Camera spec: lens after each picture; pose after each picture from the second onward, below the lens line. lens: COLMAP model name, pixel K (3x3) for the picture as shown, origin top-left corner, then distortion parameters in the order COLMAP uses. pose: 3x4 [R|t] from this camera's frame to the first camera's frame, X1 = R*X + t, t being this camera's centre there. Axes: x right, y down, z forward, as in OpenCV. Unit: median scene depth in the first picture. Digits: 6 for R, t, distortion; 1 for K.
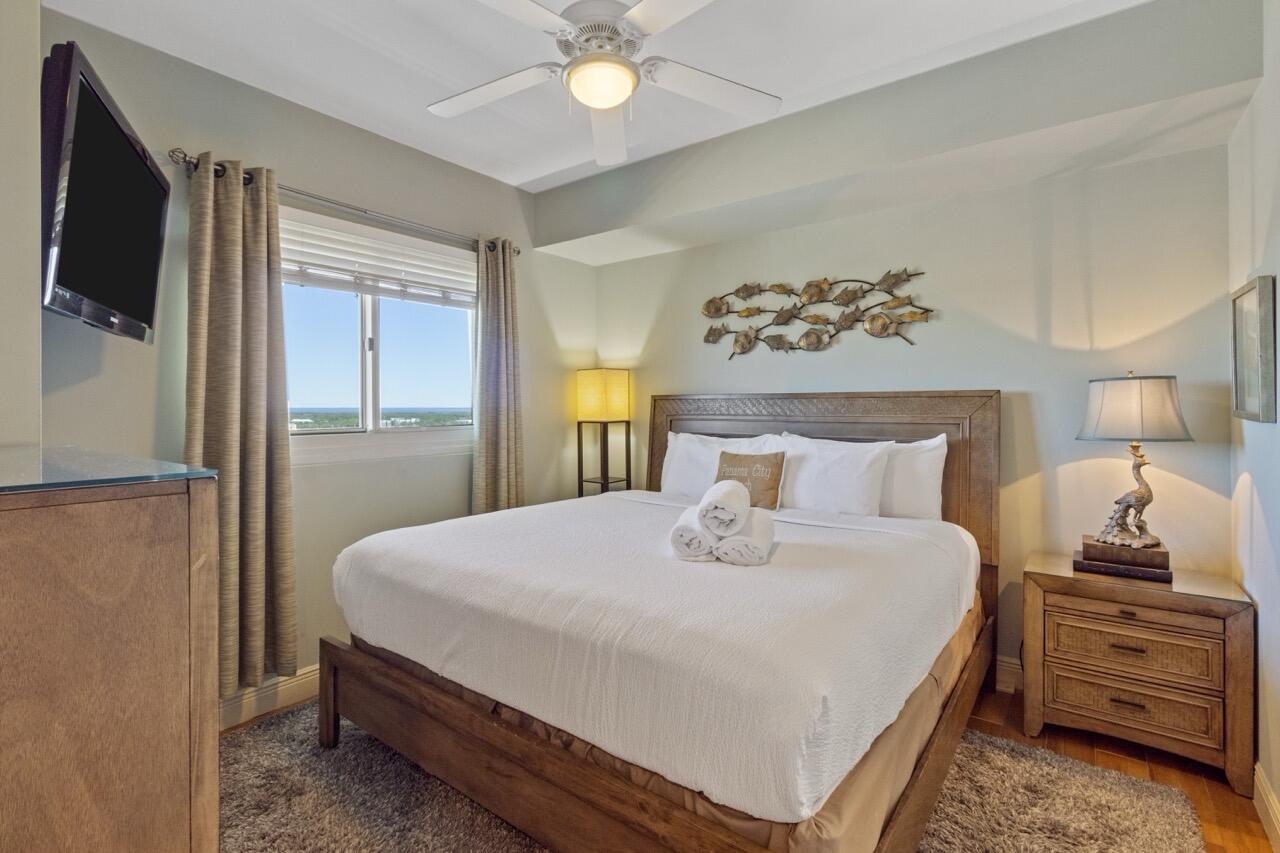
lens RADIAL K [[609.1, 0, 639.4], [0, 609.1, 409.8], [0, 0, 1]] dist [0.002784, 0.000102]
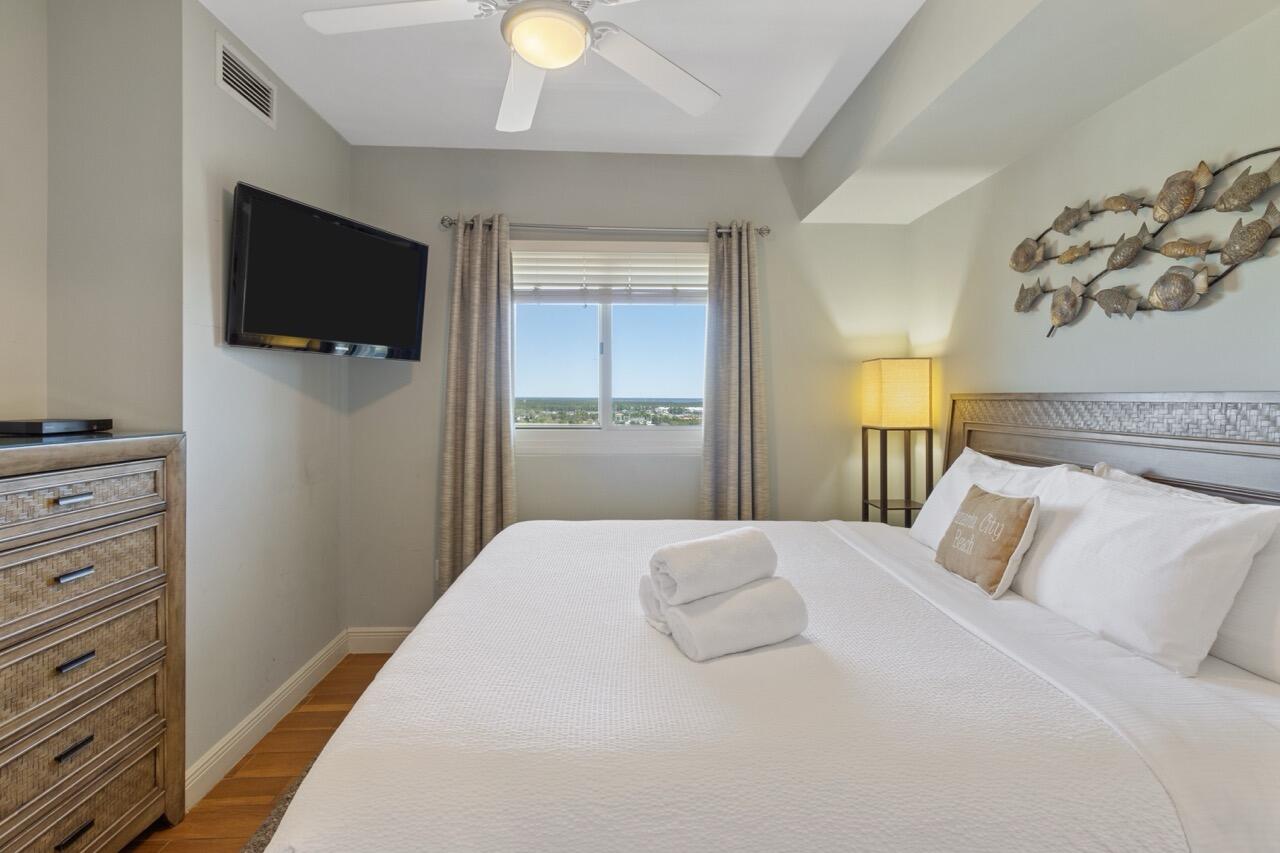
lens RADIAL K [[609.1, 0, 639.4], [0, 609.1, 409.8], [0, 0, 1]] dist [0.002784, 0.000102]
pose [[0.637454, 0.021598, -0.770185, 0.381435], [-0.009988, 0.999755, 0.019768, -0.017859], [0.770423, -0.004909, 0.637514, 0.310777]]
